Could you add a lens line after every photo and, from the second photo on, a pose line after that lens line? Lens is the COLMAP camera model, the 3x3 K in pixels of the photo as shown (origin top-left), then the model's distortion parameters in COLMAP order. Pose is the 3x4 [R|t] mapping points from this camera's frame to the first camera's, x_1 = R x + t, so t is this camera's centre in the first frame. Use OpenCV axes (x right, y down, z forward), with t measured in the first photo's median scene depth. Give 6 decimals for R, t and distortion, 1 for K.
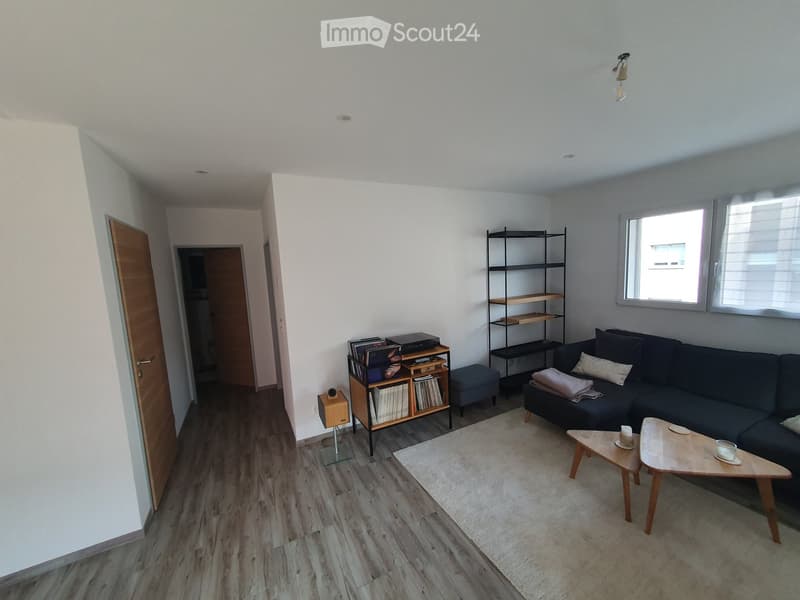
lens RADIAL K [[316.9, 0, 401.8], [0, 316.9, 305.6], [0, 0, 1]] dist [0.000290, 0.001493]
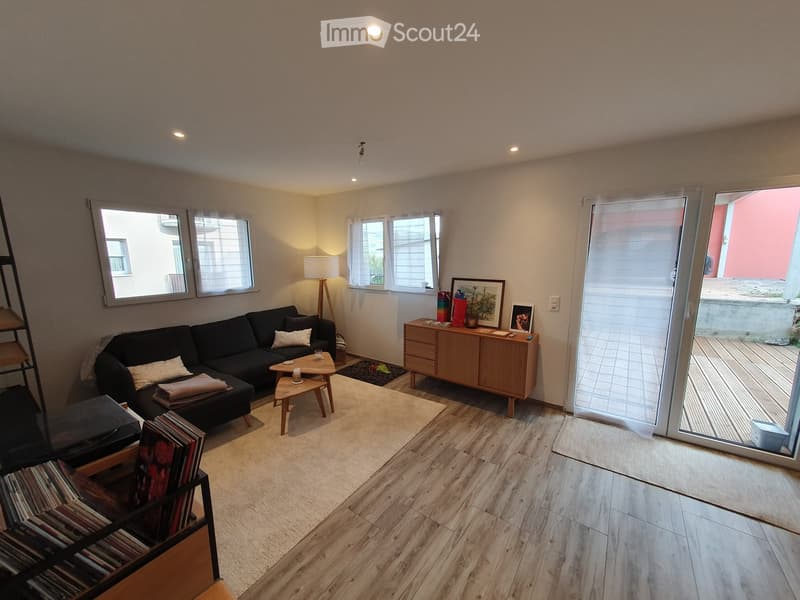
lens RADIAL K [[316.9, 0, 402.1], [0, 316.9, 302.9], [0, 0, 1]] dist [0.000290, 0.001493]
pose [[-0.458932, -0.087570, 0.884145, -0.687500], [0.134977, 0.976708, 0.166801, -0.076190], [-0.878158, 0.195890, -0.436423, 1.051296]]
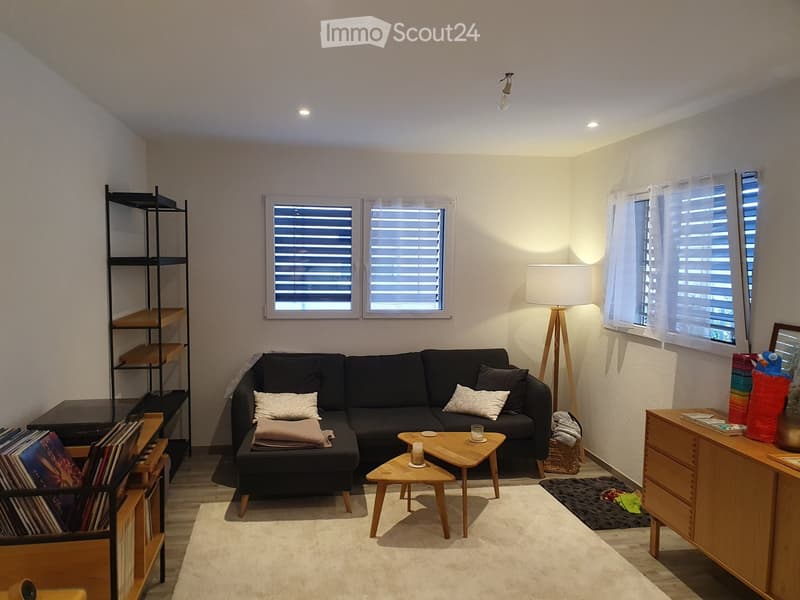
lens RADIAL K [[616.4, 0, 385.0], [0, 616.4, 298.2], [0, 0, 1]] dist [0.026661, -0.014201]
pose [[0.315455, -0.009903, 0.948889, -0.879626], [0.088654, 0.995880, -0.019079, 0.002176], [-0.944790, 0.090142, 0.315033, 0.462376]]
